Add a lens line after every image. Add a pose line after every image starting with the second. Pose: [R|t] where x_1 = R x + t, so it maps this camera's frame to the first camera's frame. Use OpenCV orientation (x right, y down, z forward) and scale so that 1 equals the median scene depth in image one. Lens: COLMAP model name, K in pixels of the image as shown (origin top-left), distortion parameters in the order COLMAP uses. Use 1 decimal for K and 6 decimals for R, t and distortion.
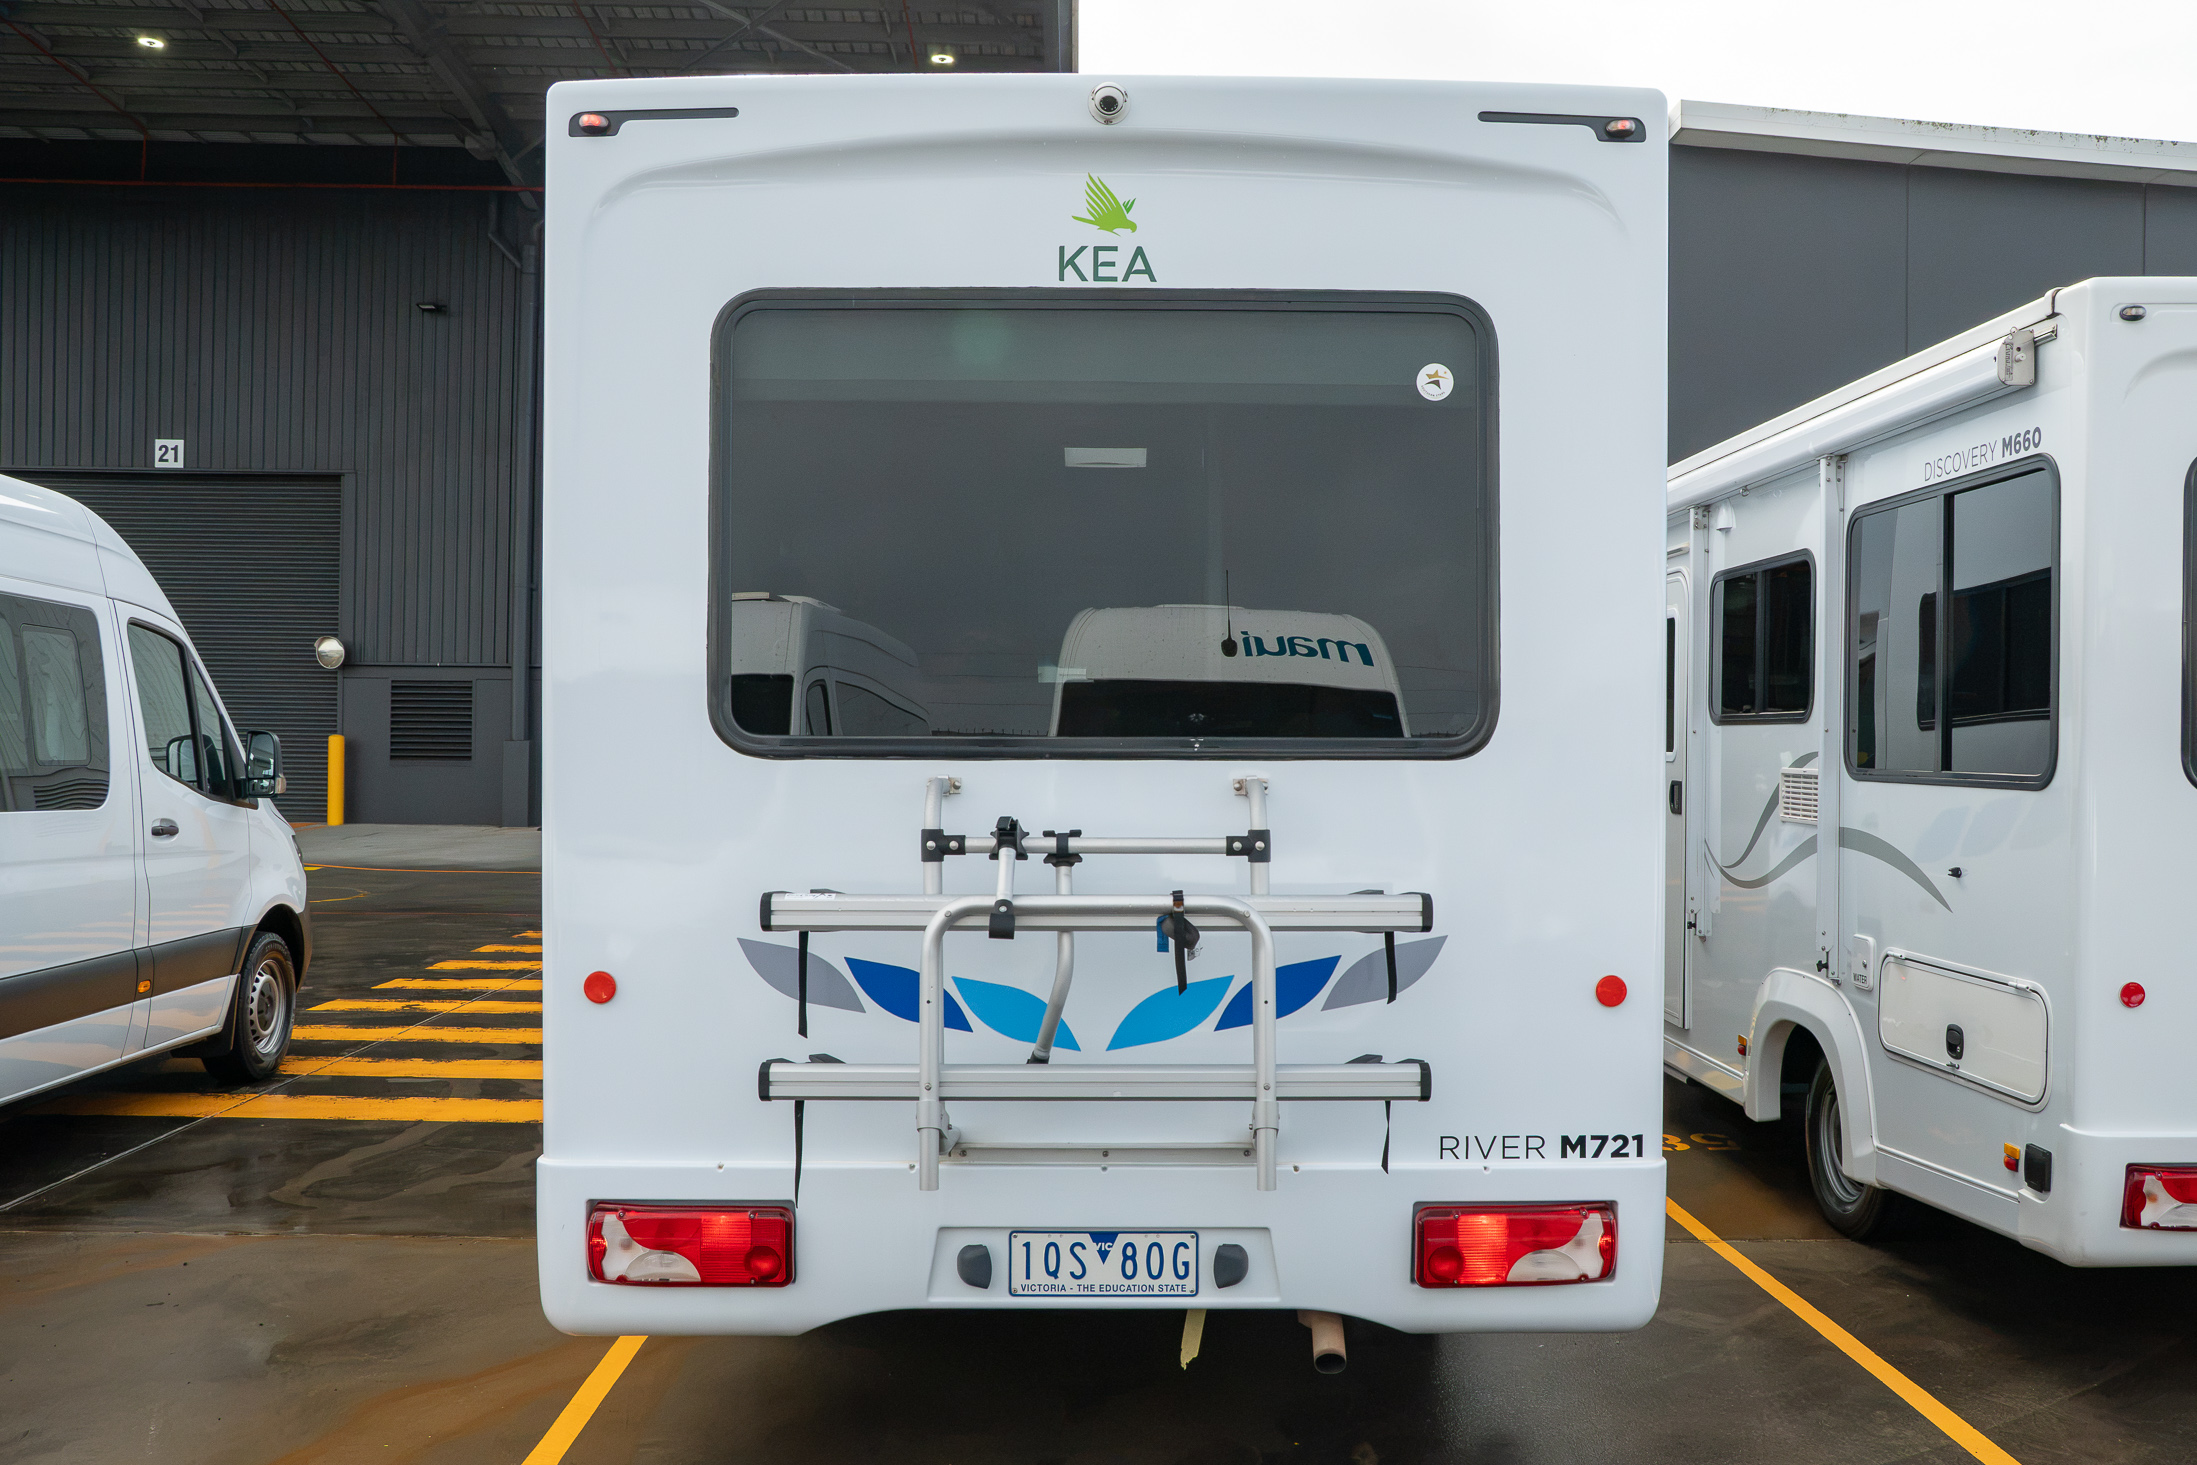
lens RADIAL K [[1867.7, 0, 1098.0], [0, 1867.7, 781.0], [0, 0, 1]] dist [-0.125919, 0.142615]
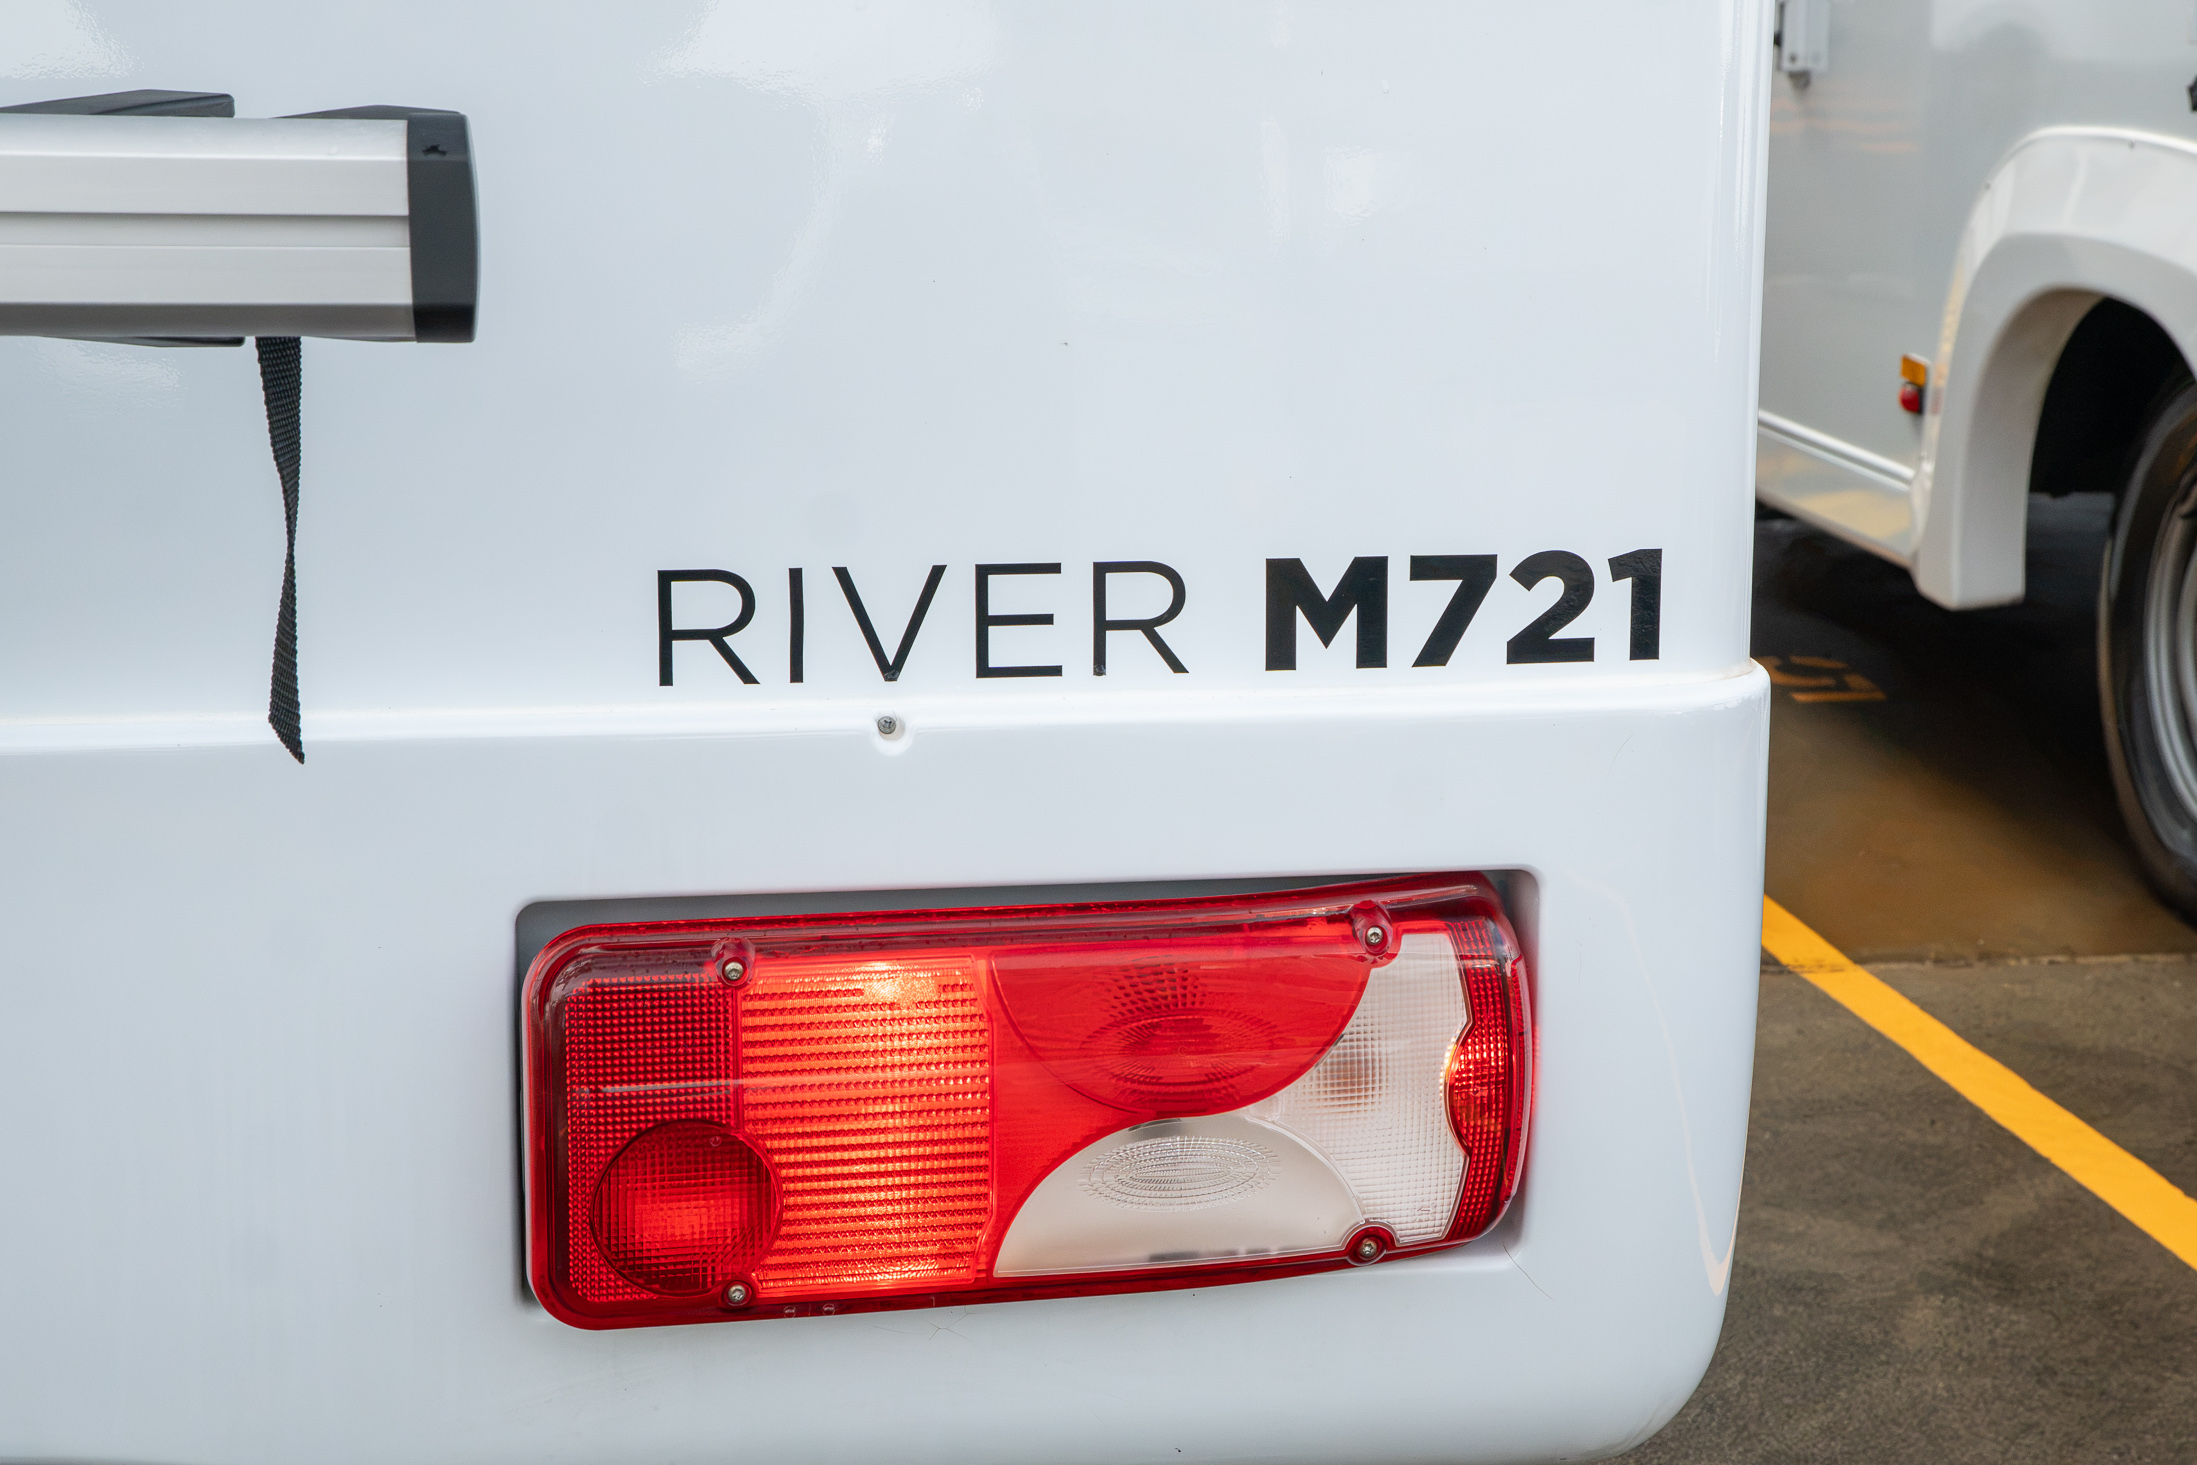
lens RADIAL K [[3842.5, 0, 1098.5], [0, 3842.5, 732.5], [0, 0, 1]] dist [0.013111, -0.008977]
pose [[0.987674, -0.029159, 0.153786, 0.167919], [-0.000314, 0.982125, 0.188230, 0.131798], [-0.156526, -0.185958, 0.970010, 0.592974]]
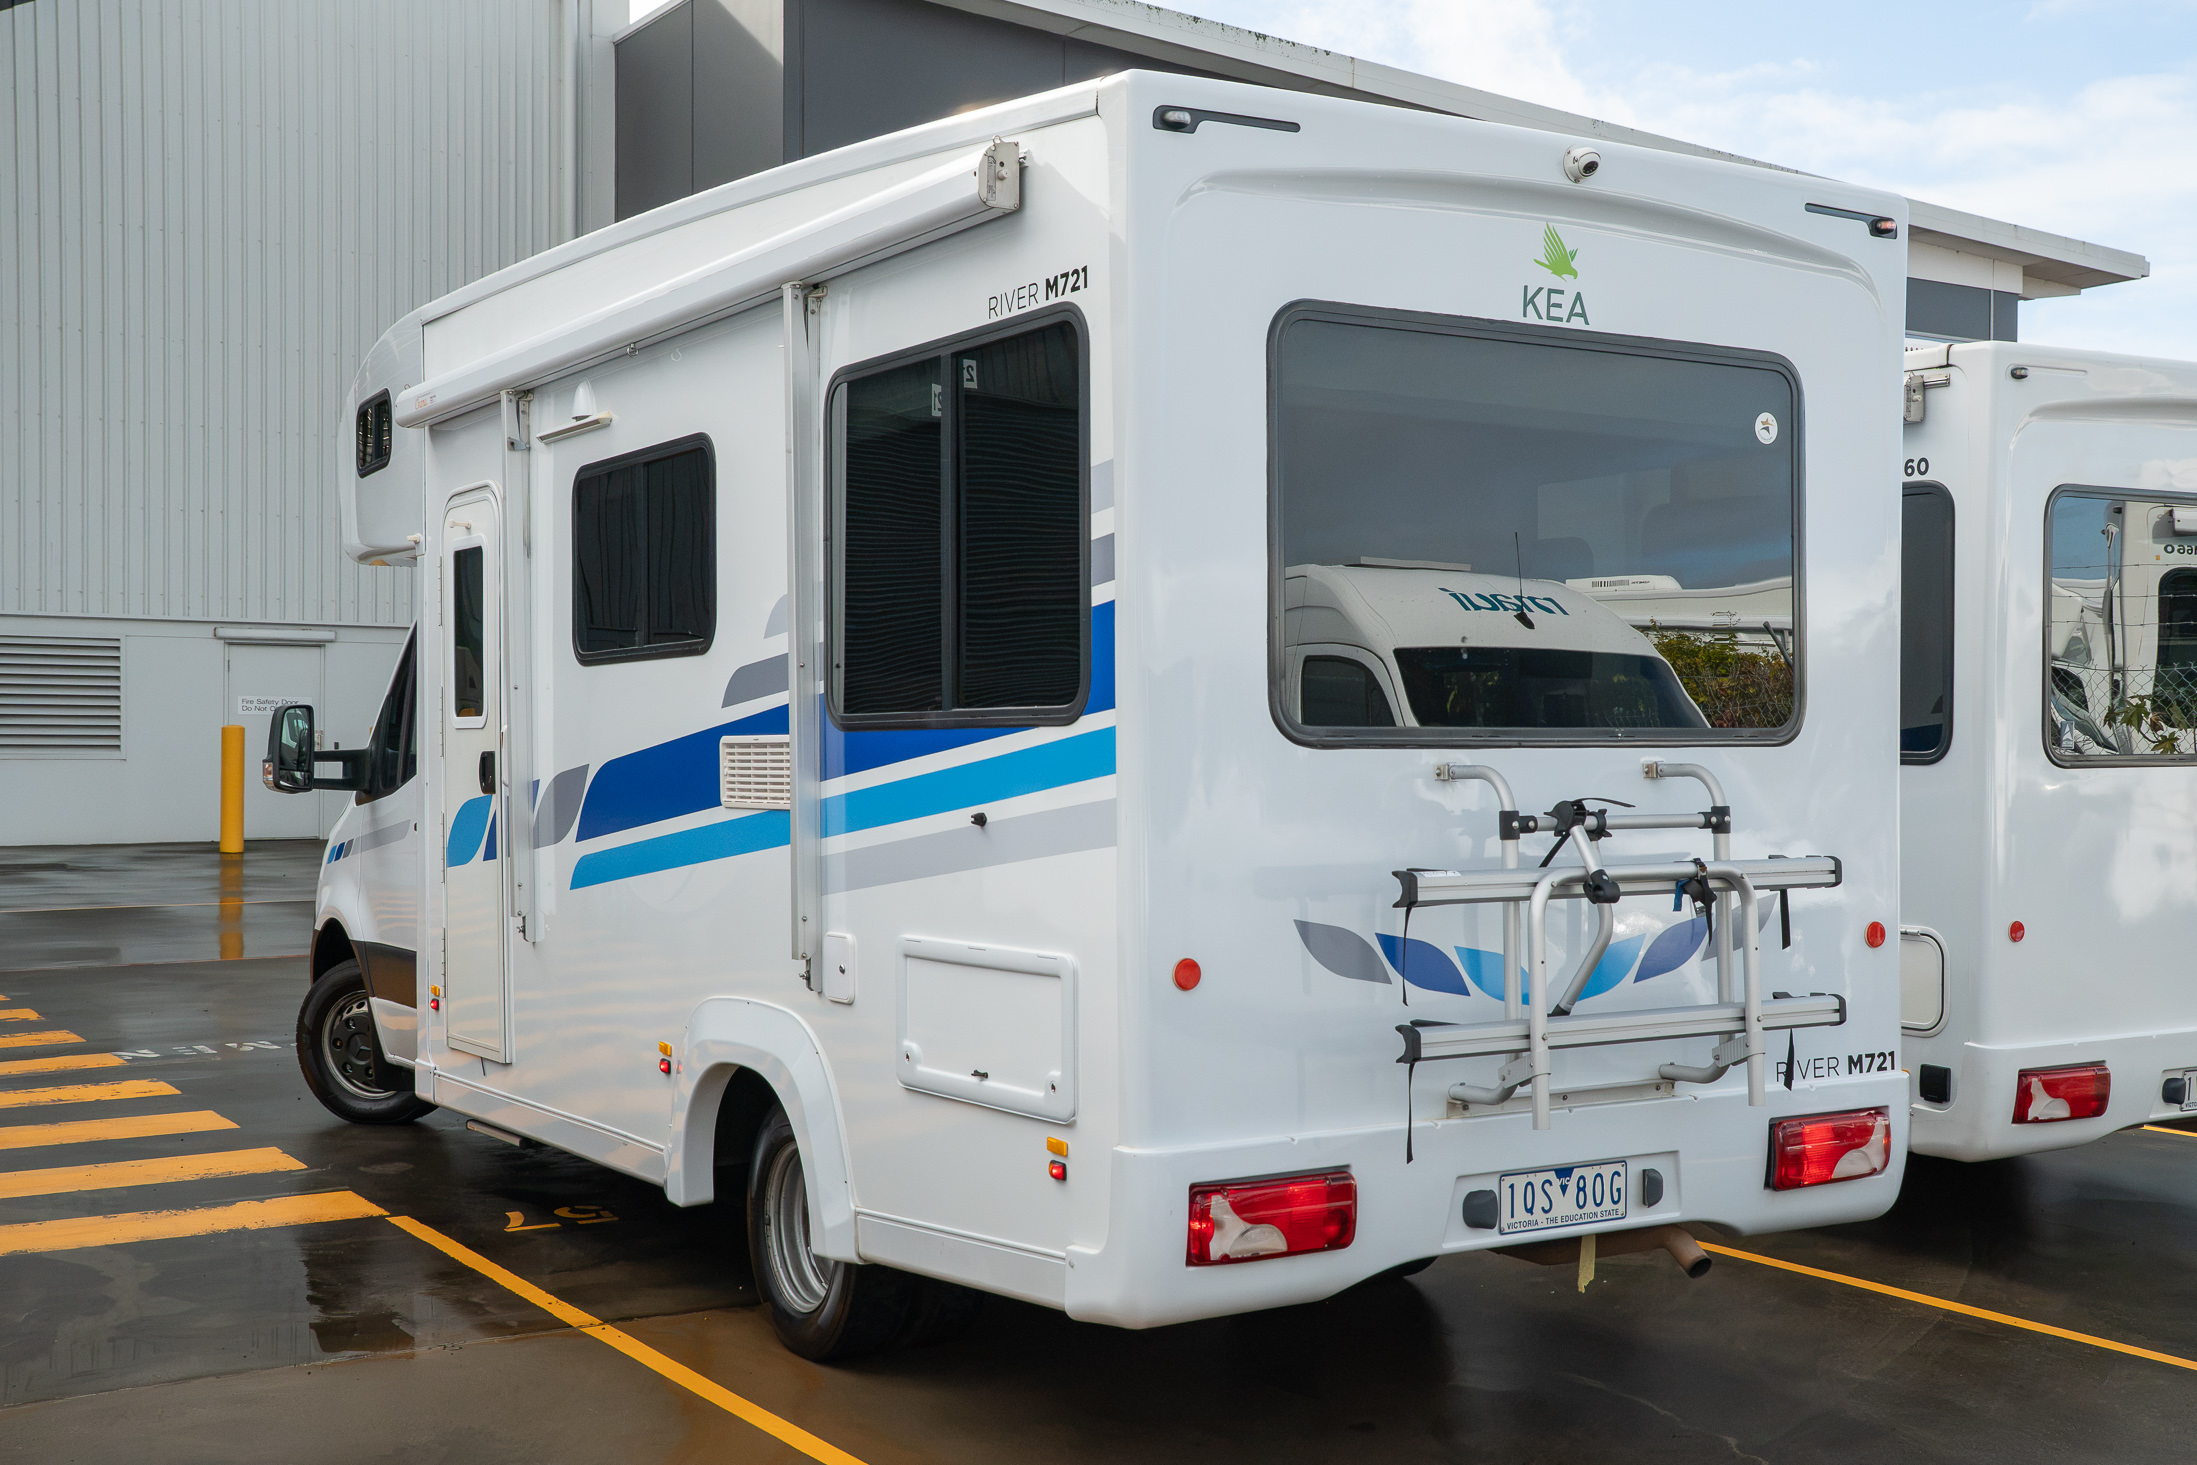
lens RADIAL K [[2502.7, 0, 1098.5], [0, 2502.7, 732.5], [0, 0, 1]] dist [0.008946, -0.002025]
pose [[0.859218, -0.003809, 0.511596, -1.012120], [0.007603, 0.999957, -0.005325, -0.014486], [-0.511554, 0.008464, 0.859210, -0.159965]]
